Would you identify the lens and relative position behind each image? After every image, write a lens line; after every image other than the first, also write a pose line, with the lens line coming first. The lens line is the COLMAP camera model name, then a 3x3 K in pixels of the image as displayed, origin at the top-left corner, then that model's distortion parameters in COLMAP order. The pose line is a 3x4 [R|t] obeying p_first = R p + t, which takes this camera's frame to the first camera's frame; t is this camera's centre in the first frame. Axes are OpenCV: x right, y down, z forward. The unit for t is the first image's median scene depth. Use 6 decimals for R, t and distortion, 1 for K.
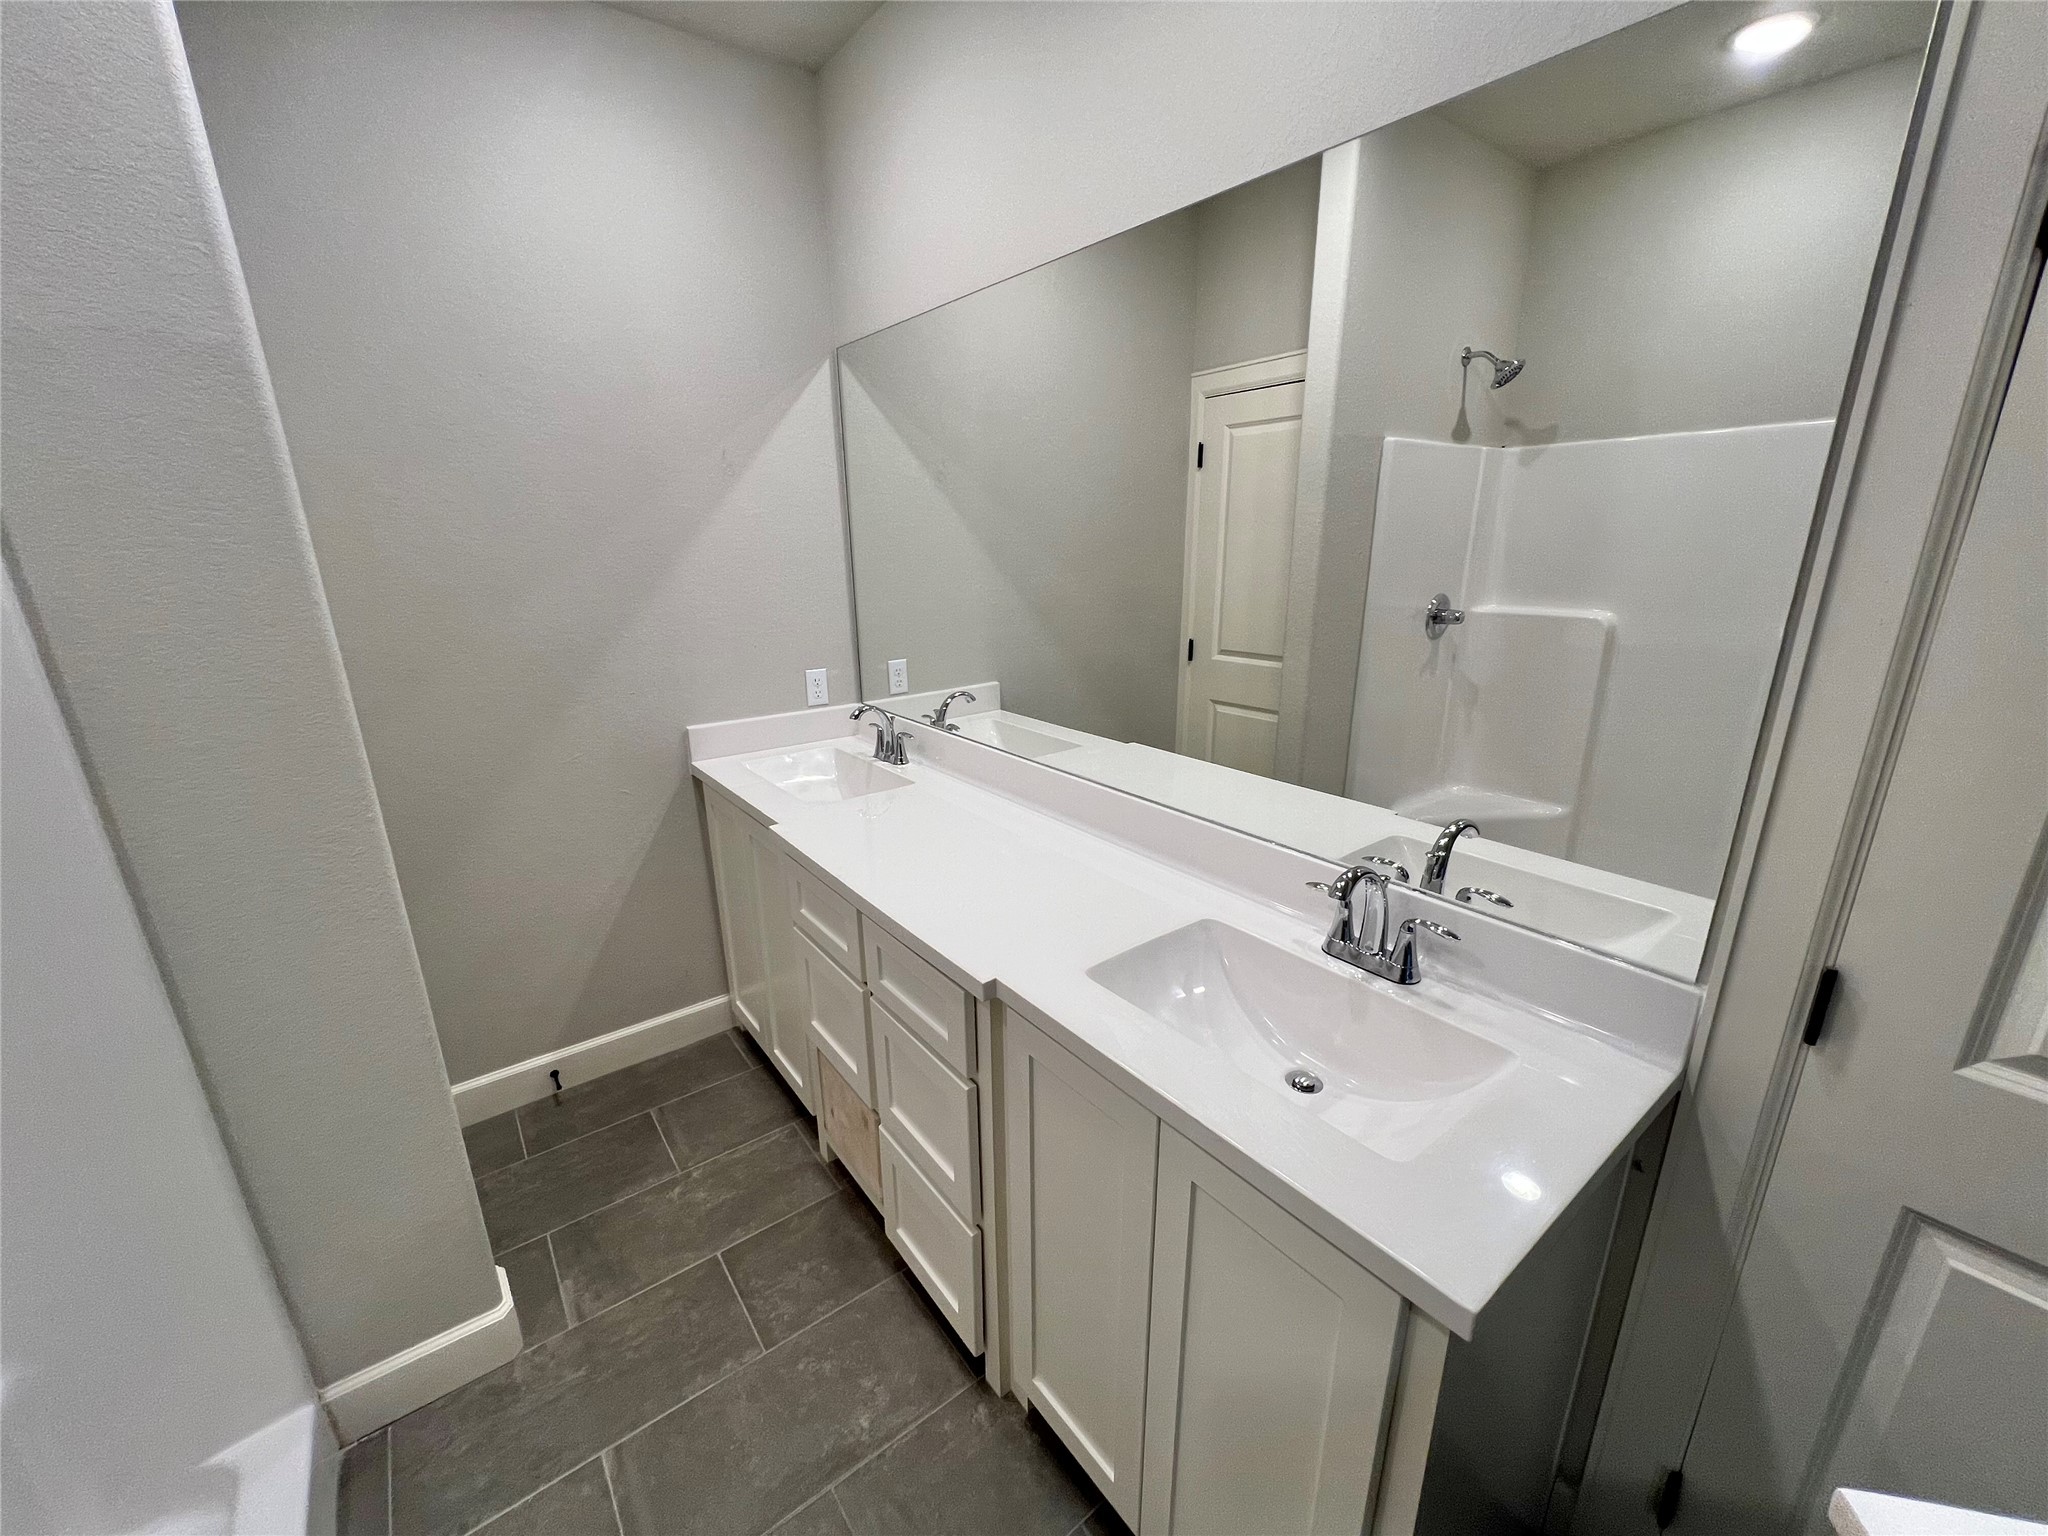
lens RADIAL K [[809.9, 0, 1019.4], [0, 809.9, 773.3], [0, 0, 1]] dist [-0.001025, 0.000229]
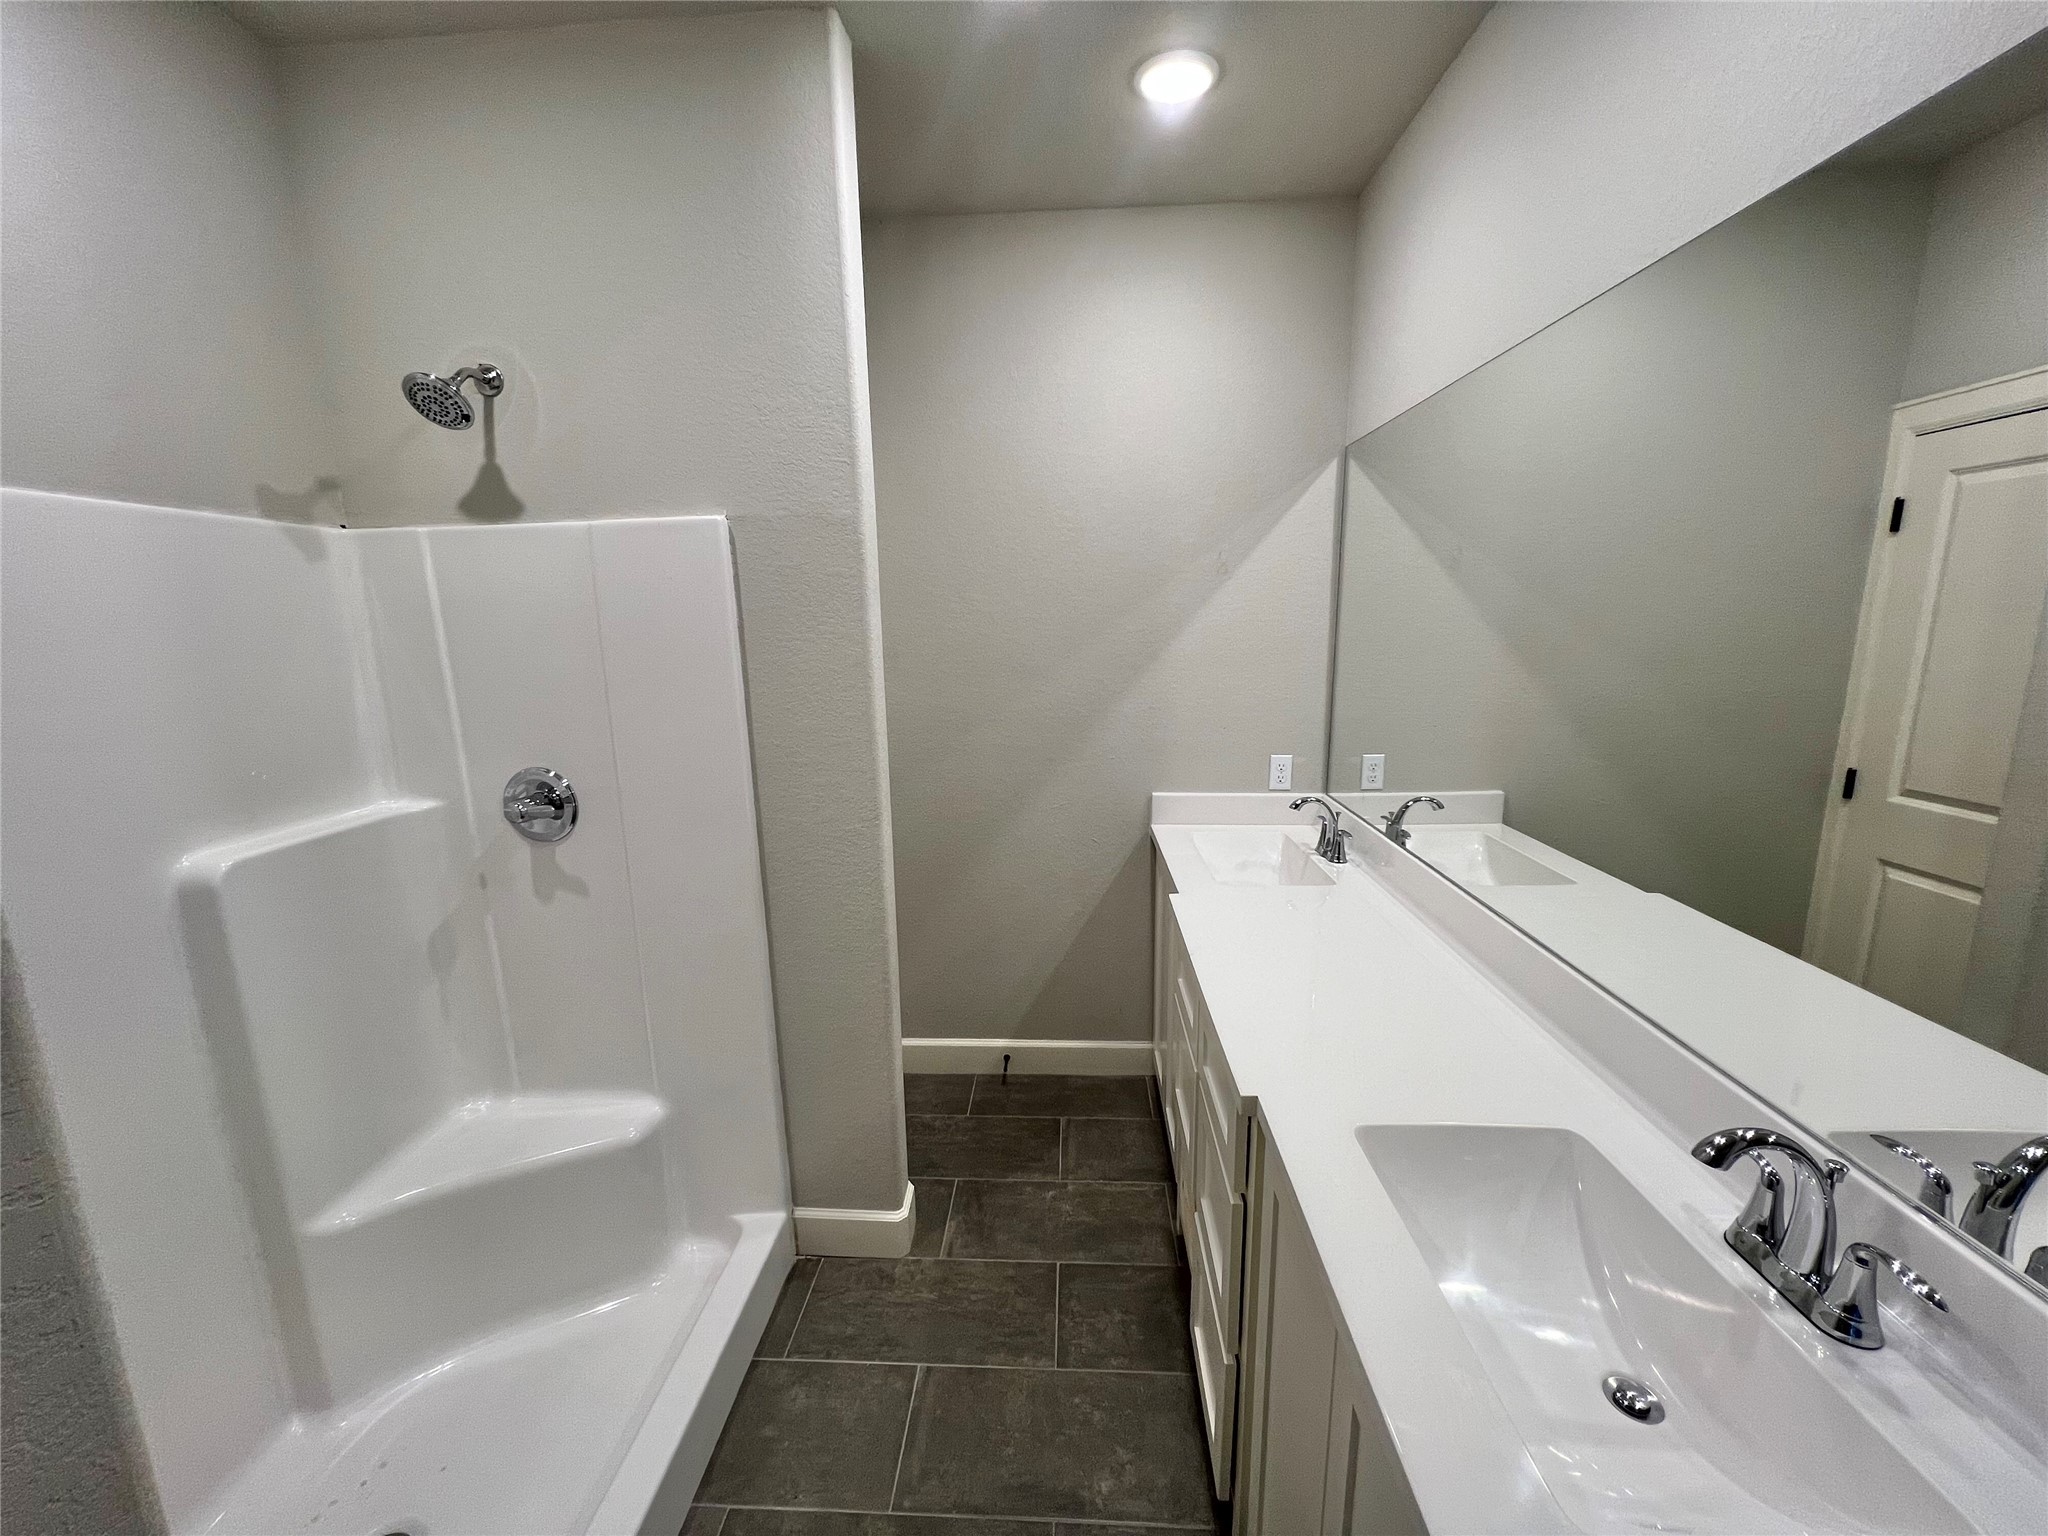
lens RADIAL K [[809.9, 0, 1029.0], [0, 809.9, 774.3], [0, 0, 1]] dist [-0.001025, 0.000229]
pose [[0.764657, 0.123939, -0.632407, 0.186660], [-0.178078, 0.983759, -0.022522, -0.030405], [0.619345, 0.129840, 0.774309, 0.022334]]
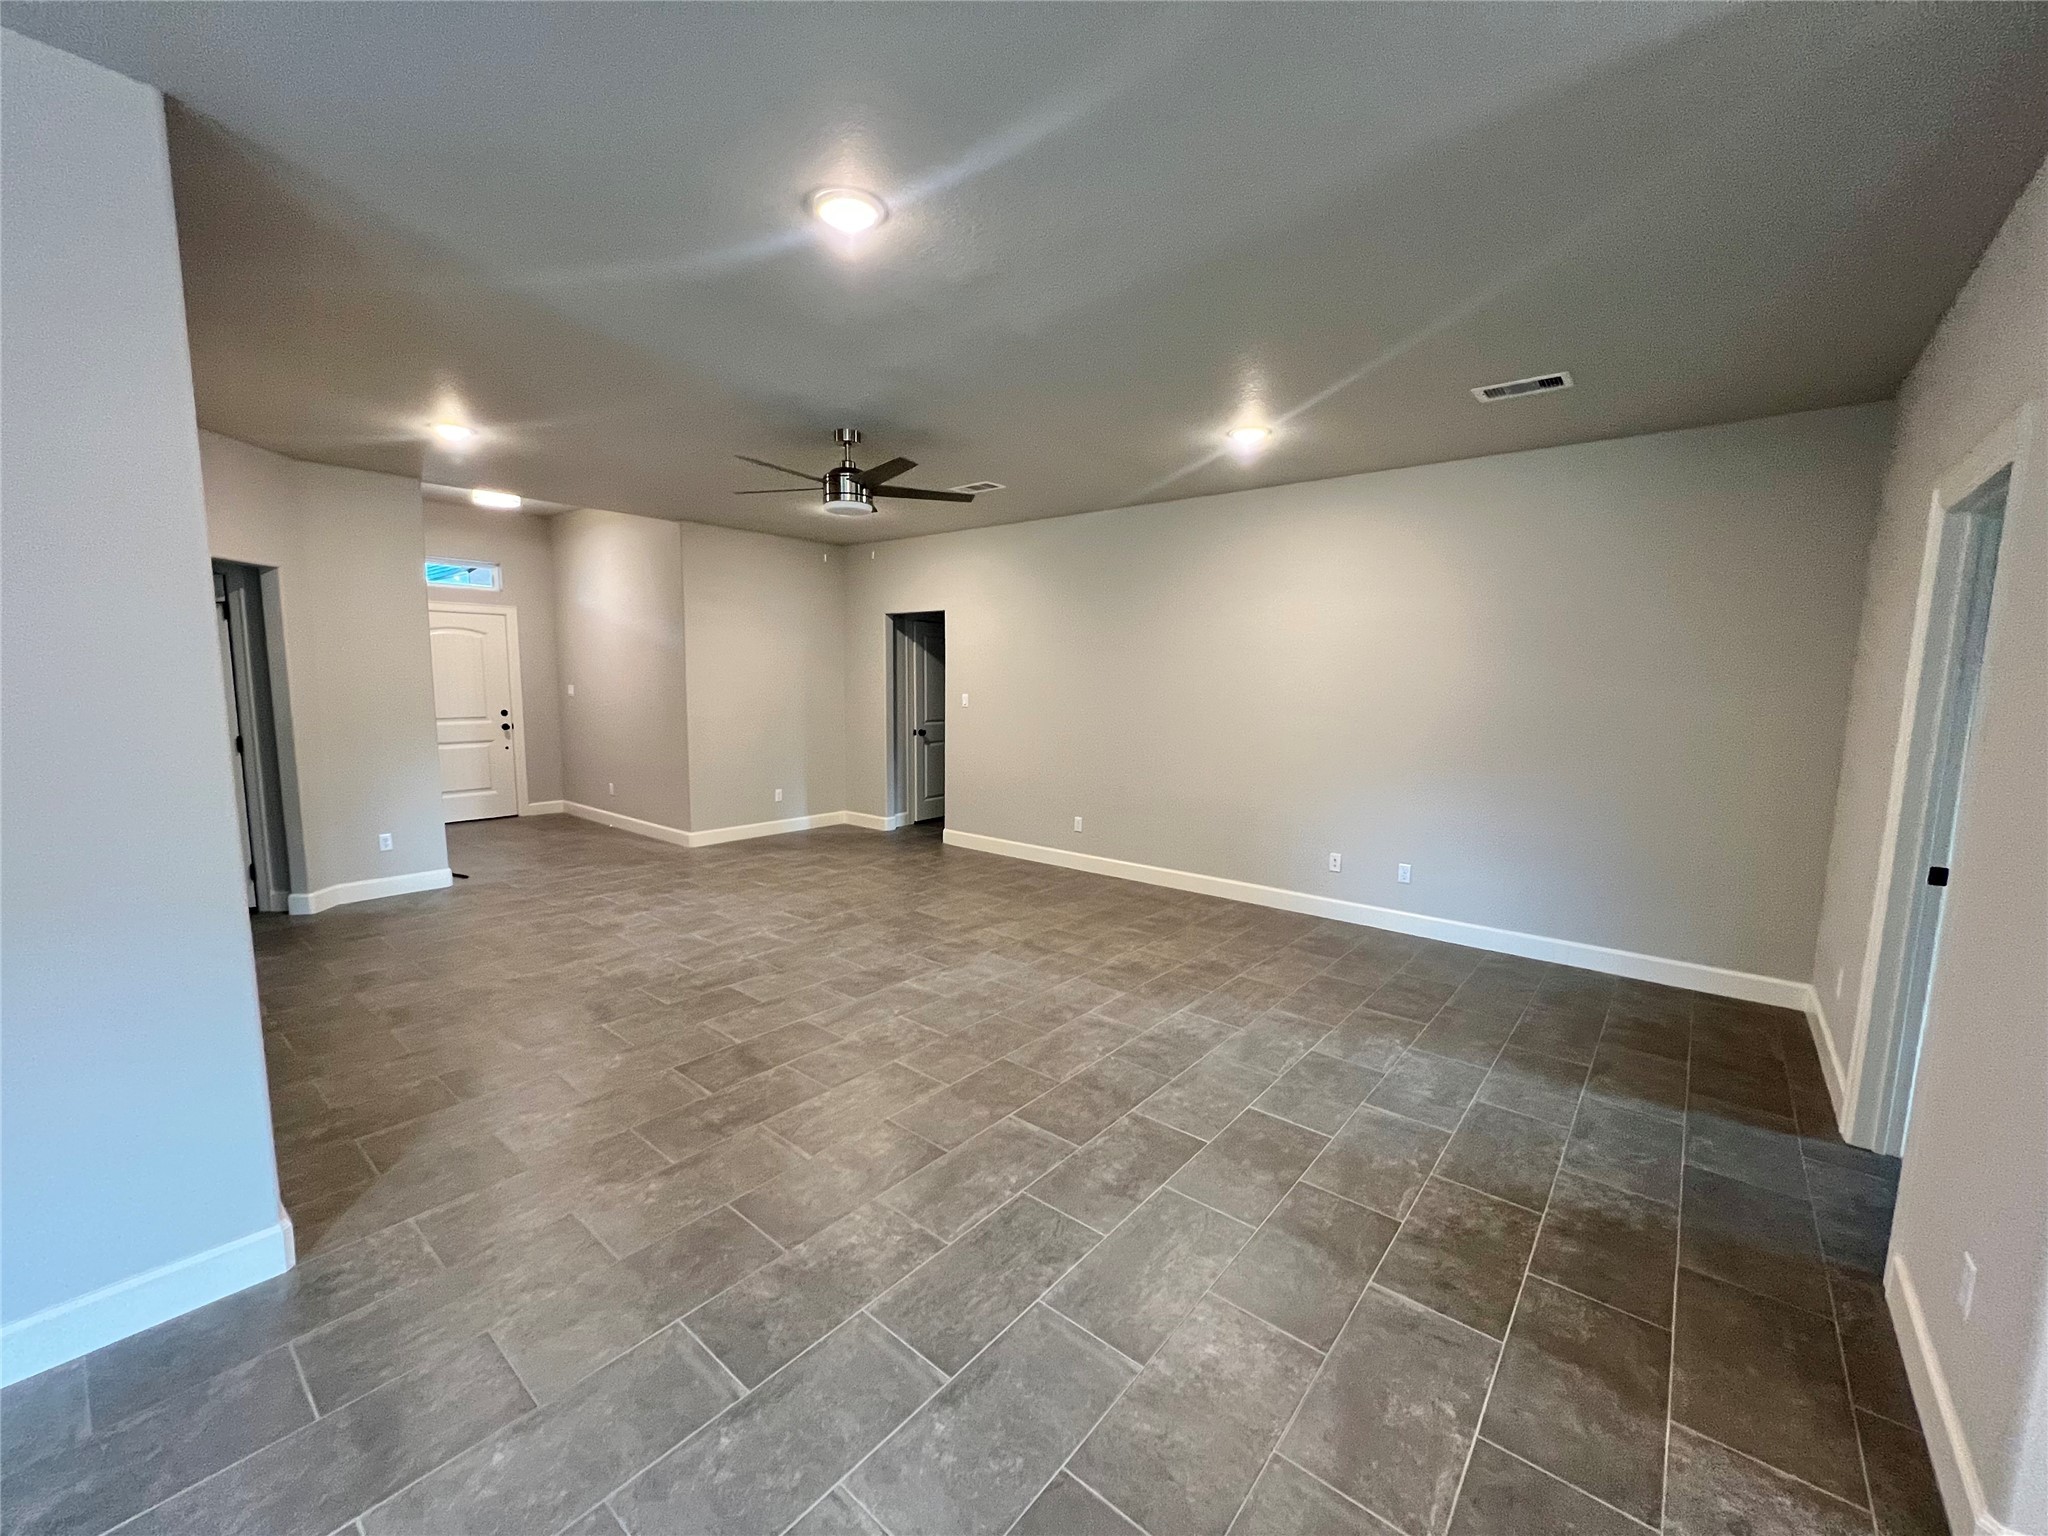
lens RADIAL K [[835.0, 0, 1026.3], [0, 835.0, 770.5], [0, 0, 1]] dist [0.002518, 0.000139]
pose [[-0.973983, 0.025553, -0.225174, -0.245279], [-0.065435, 0.919590, 0.387393, -0.339024], [0.216966, 0.392049, -0.893993, 1.200479]]
